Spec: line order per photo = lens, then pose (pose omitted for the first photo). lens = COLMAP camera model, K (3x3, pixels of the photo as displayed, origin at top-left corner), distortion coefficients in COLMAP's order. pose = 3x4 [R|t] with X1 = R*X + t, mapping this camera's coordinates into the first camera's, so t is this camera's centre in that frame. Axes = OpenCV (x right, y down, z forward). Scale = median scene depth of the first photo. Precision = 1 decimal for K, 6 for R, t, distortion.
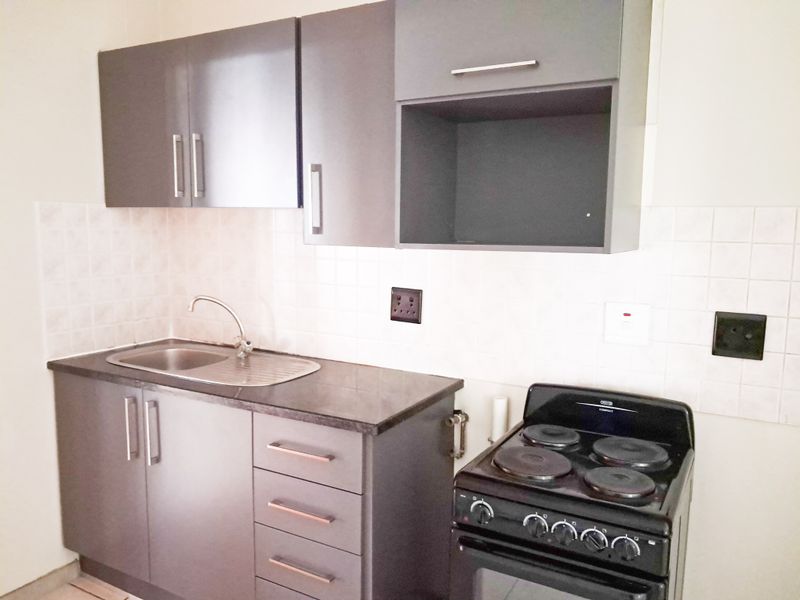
lens RADIAL K [[623.6, 0, 397.9], [0, 623.6, 303.9], [0, 0, 1]] dist [0.072642, -0.138300]
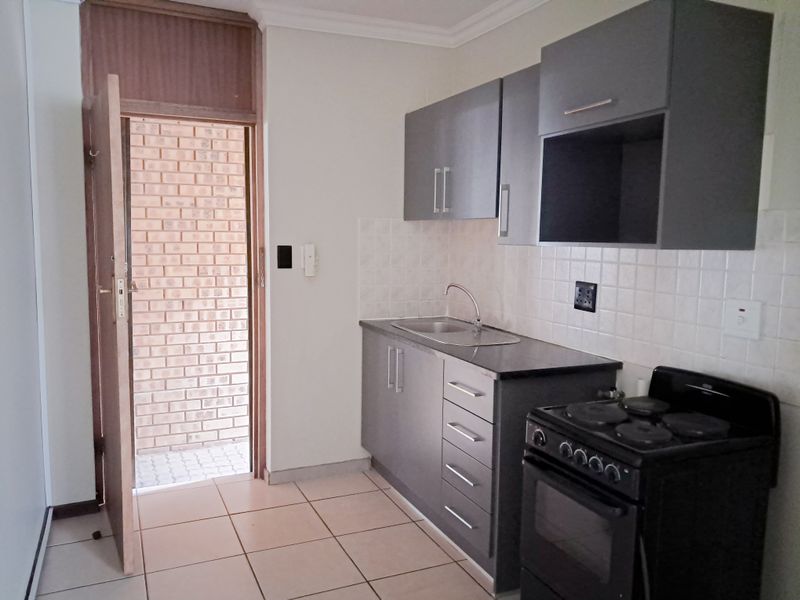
lens RADIAL K [[623.6, 0, 397.9], [0, 623.6, 303.9], [0, 0, 1]] dist [0.072642, -0.138300]
pose [[0.801612, 0.063947, -0.594414, 0.463697], [-0.078523, 0.996911, 0.001353, 0.044930], [0.592665, 0.045590, 0.804158, -0.193579]]
